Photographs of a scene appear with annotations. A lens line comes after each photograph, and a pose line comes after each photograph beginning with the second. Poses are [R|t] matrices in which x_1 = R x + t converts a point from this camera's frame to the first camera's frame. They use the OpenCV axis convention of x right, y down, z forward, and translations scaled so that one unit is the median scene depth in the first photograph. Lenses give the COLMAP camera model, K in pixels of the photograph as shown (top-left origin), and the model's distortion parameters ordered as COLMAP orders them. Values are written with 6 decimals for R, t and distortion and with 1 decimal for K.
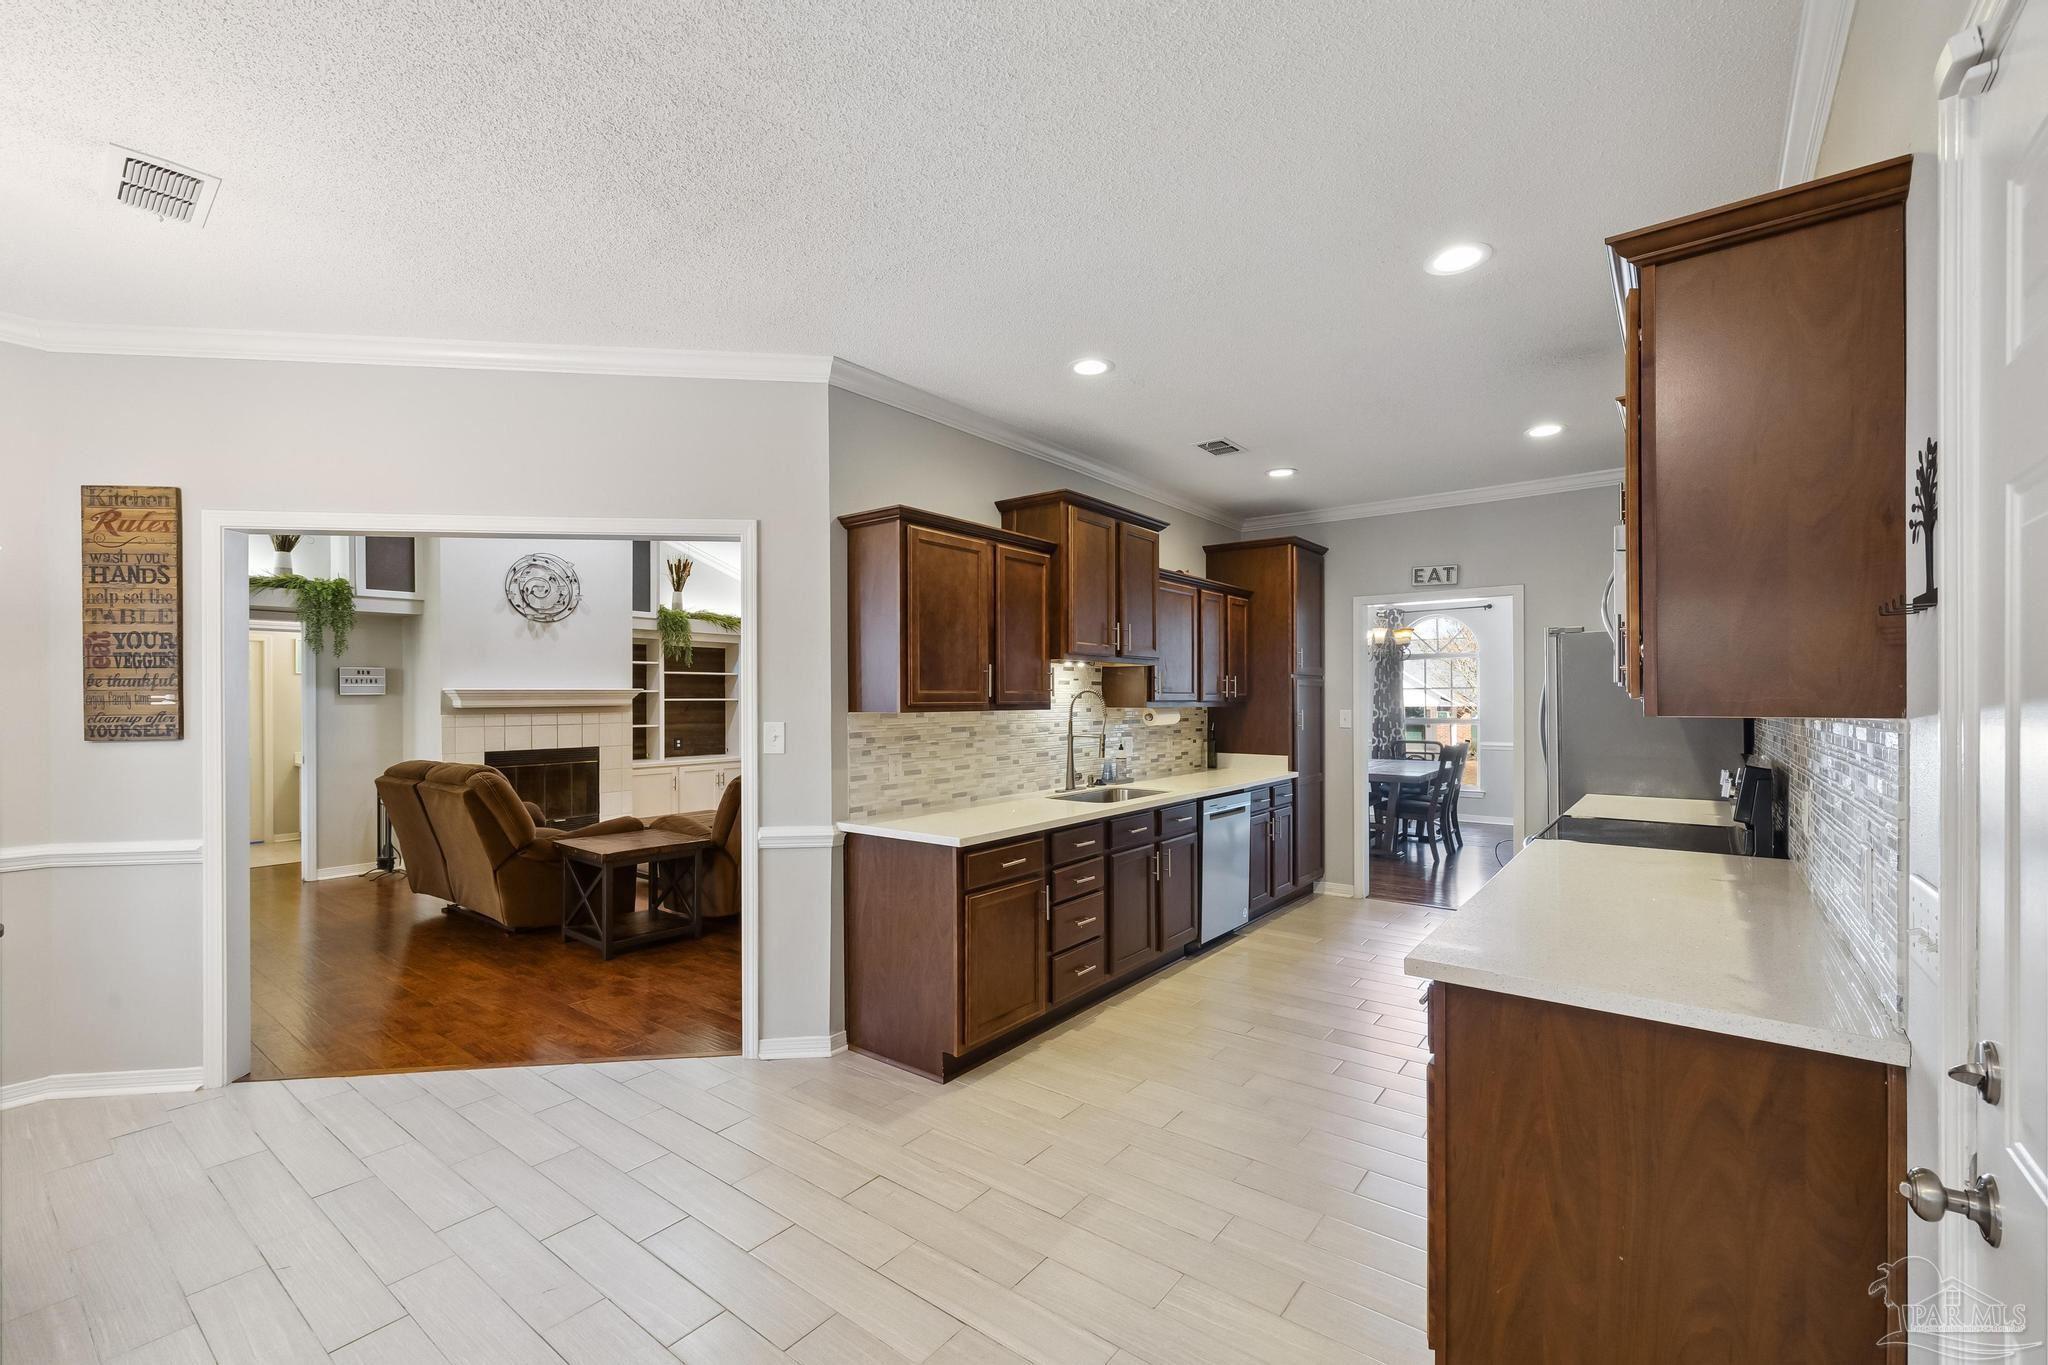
lens RADIAL K [[865.5, 0, 1030.2], [0, 865.5, 687.6], [0, 0, 1]] dist [-0.000034, 0.000419]
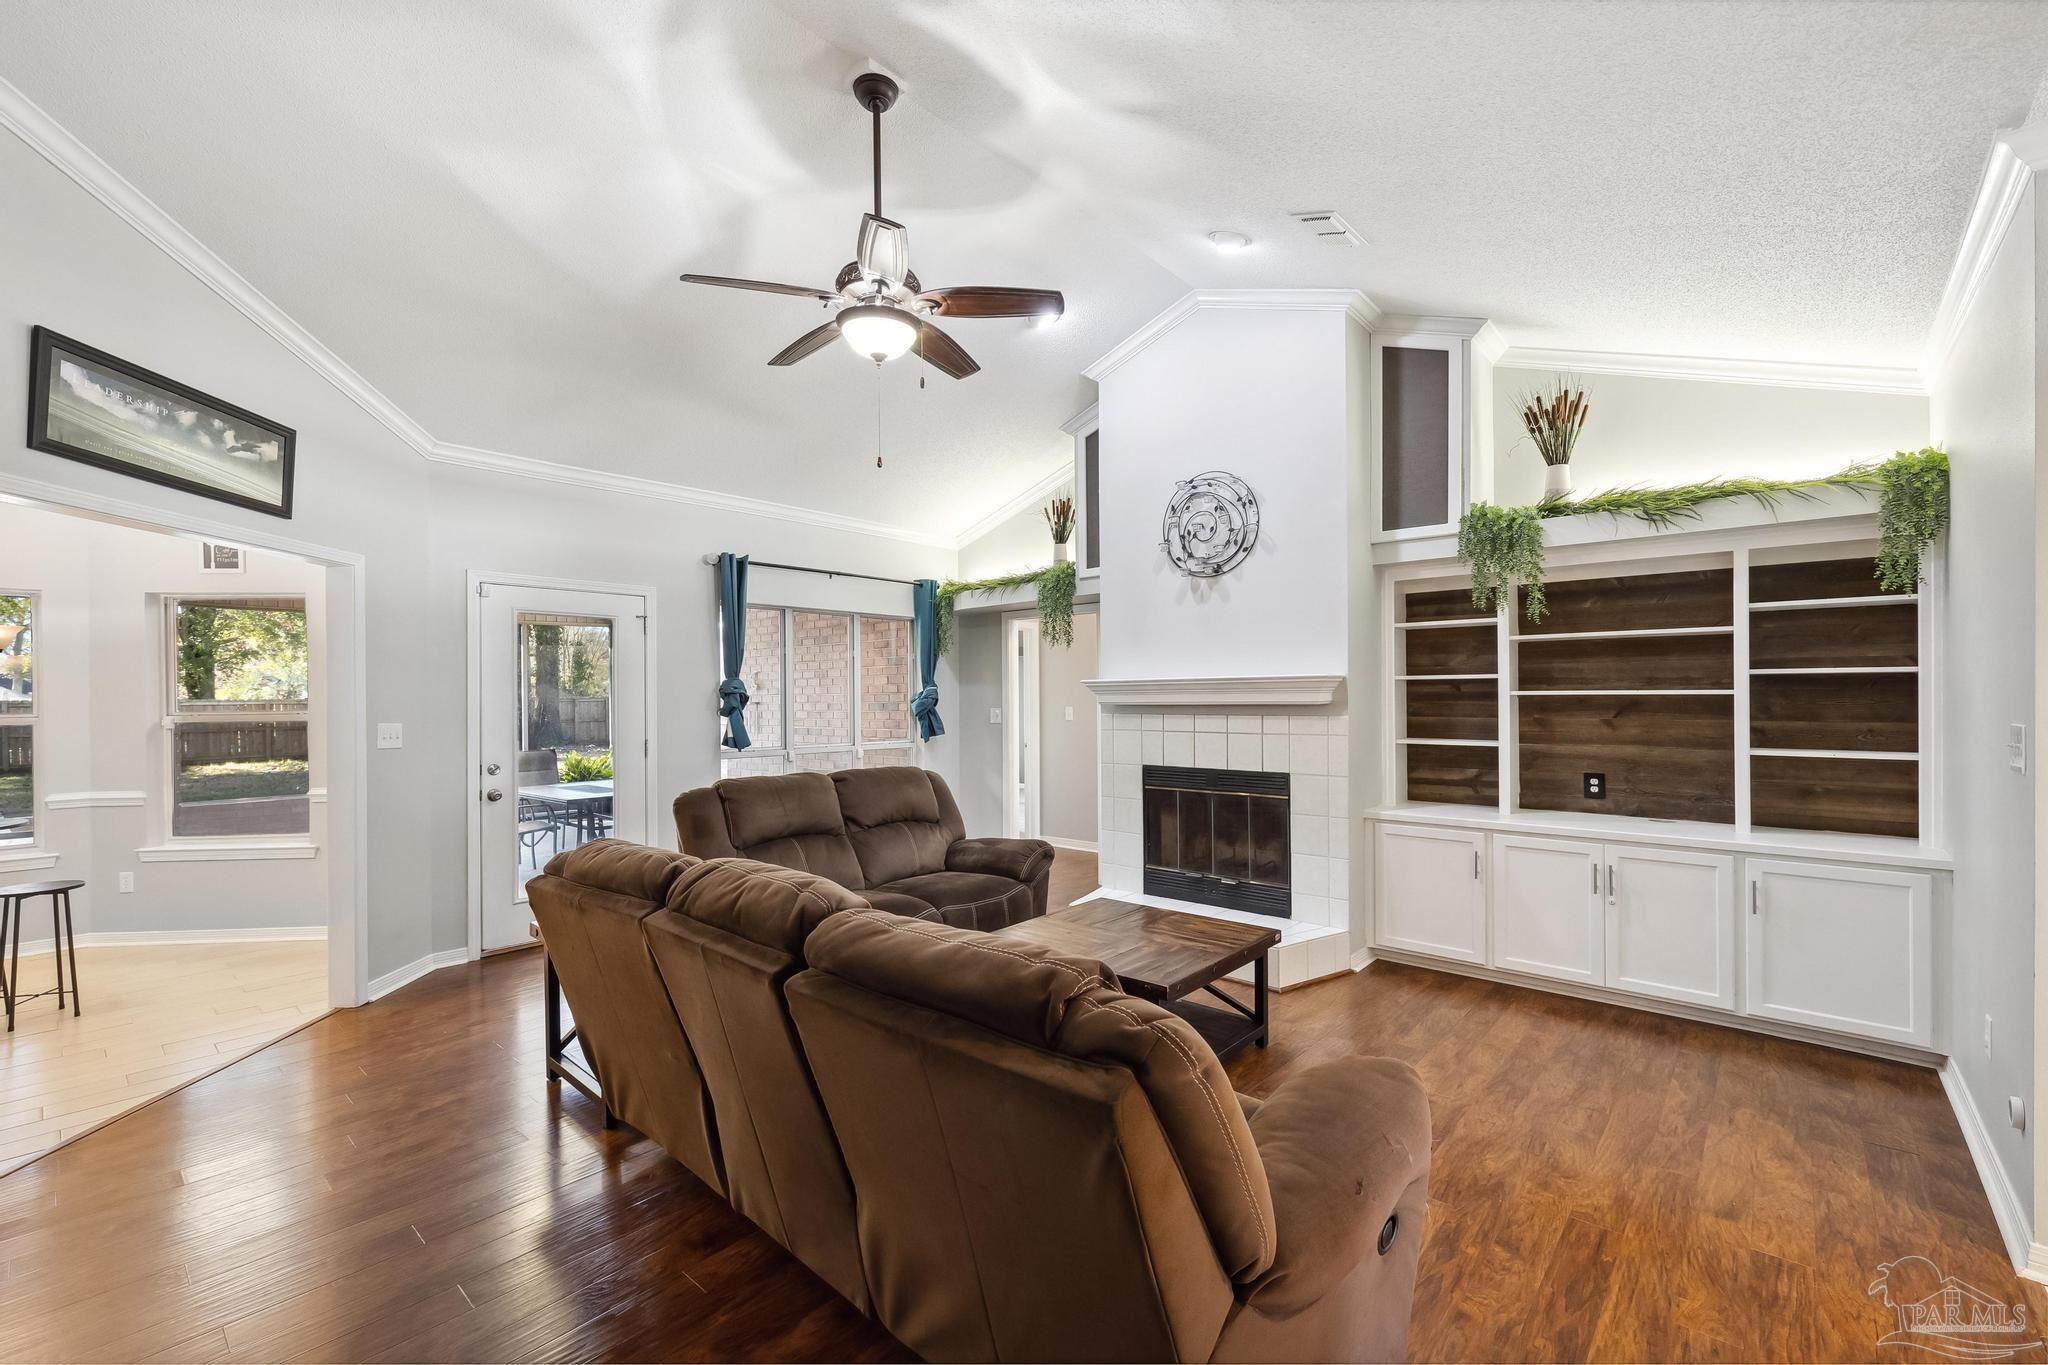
lens RADIAL K [[865.5, 0, 1019.3], [0, 865.5, 691.3], [0, 0, 1]] dist [-0.000034, 0.000419]
pose [[-0.072586, 0.004352, -0.997353, 0.146930], [0.021486, 0.999765, 0.002798, 0.009273], [0.997131, -0.021226, -0.072663, 1.230998]]
